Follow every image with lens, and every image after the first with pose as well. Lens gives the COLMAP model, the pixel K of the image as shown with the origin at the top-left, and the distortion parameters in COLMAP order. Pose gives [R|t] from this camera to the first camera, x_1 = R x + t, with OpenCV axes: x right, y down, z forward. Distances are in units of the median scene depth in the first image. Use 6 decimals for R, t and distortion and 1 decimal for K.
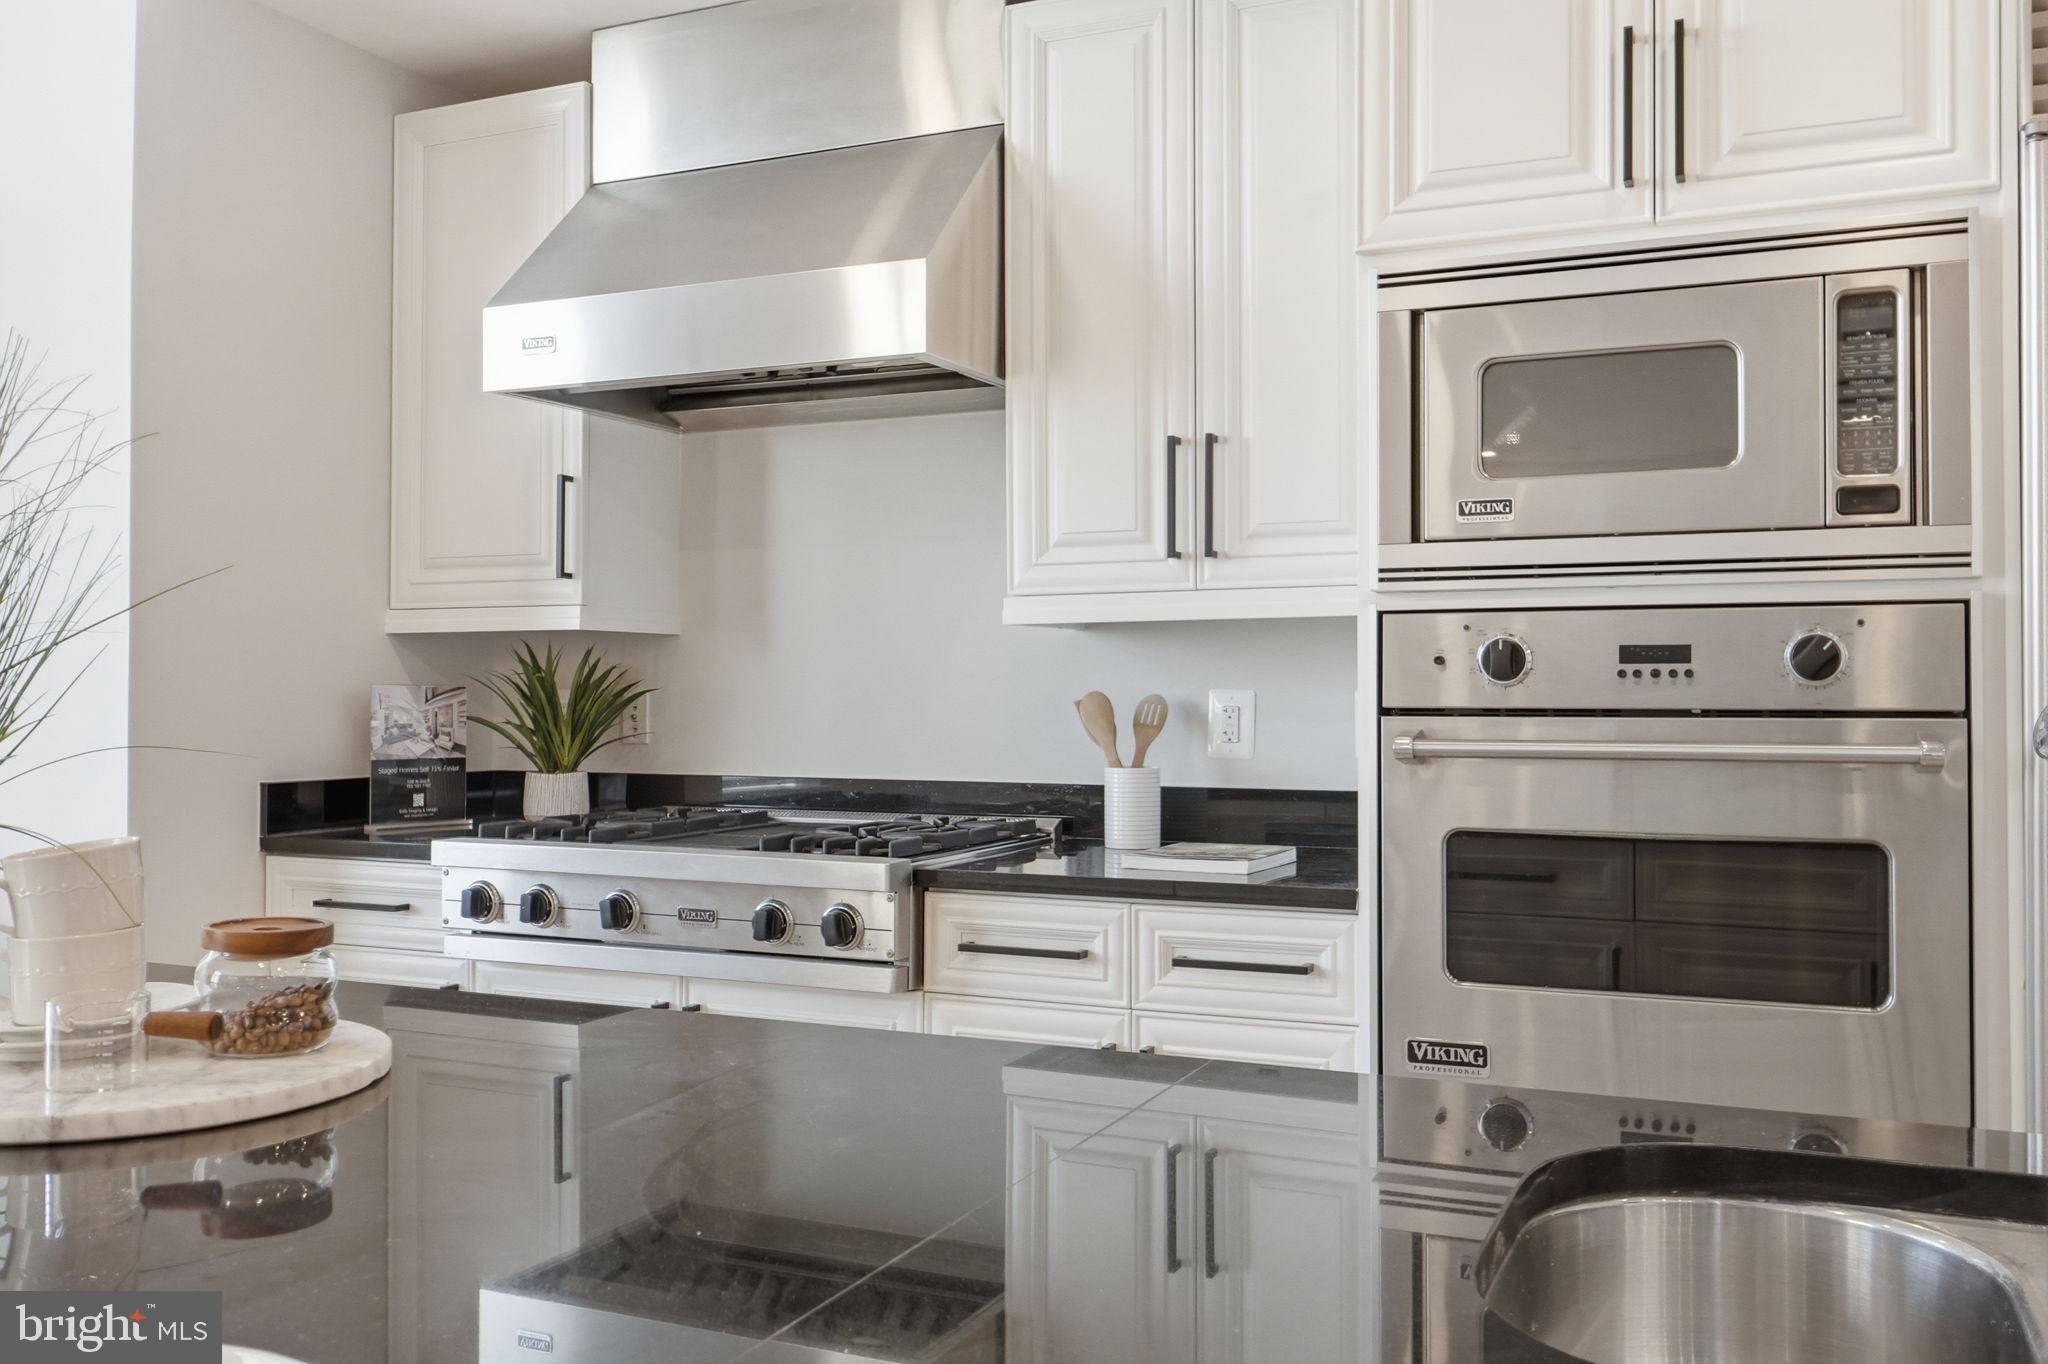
lens RADIAL K [[1731.2, 0, 1027.1], [0, 1731.2, 678.1], [0, 0, 1]] dist [0.006381, -0.006989]
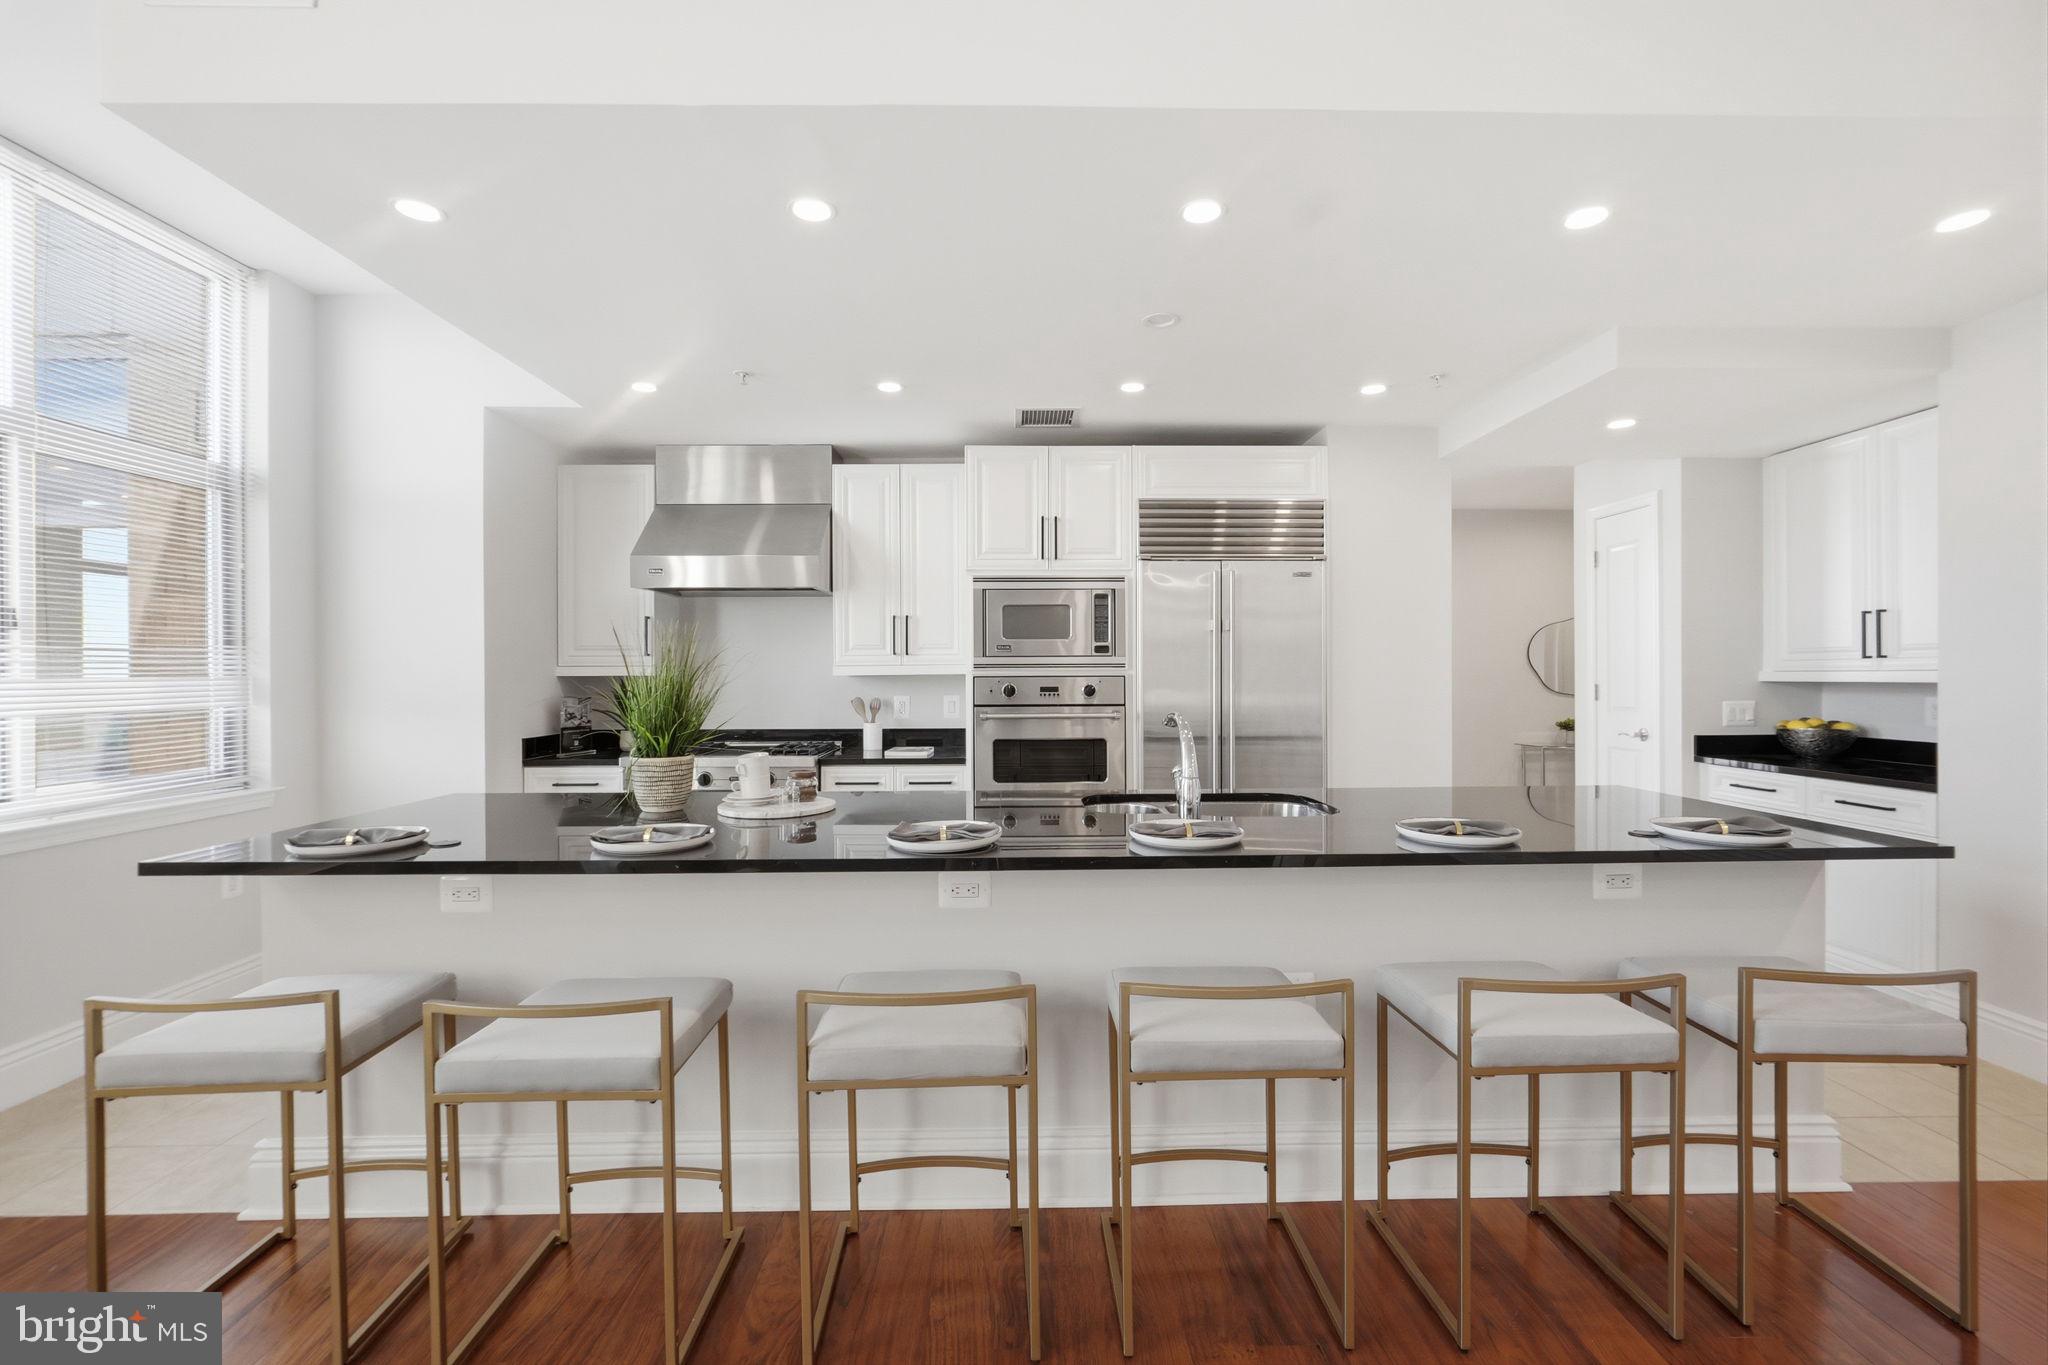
lens RADIAL K [[838.9, 0, 1022.1], [0, 838.9, 680.7], [0, 0, 1]] dist [0.000283, 0.000080]
pose [[0.911341, -0.007715, 0.411580, -0.349673], [0.001385, 0.999876, 0.015674, -0.050025], [-0.411650, -0.013714, 0.911239, -0.491932]]
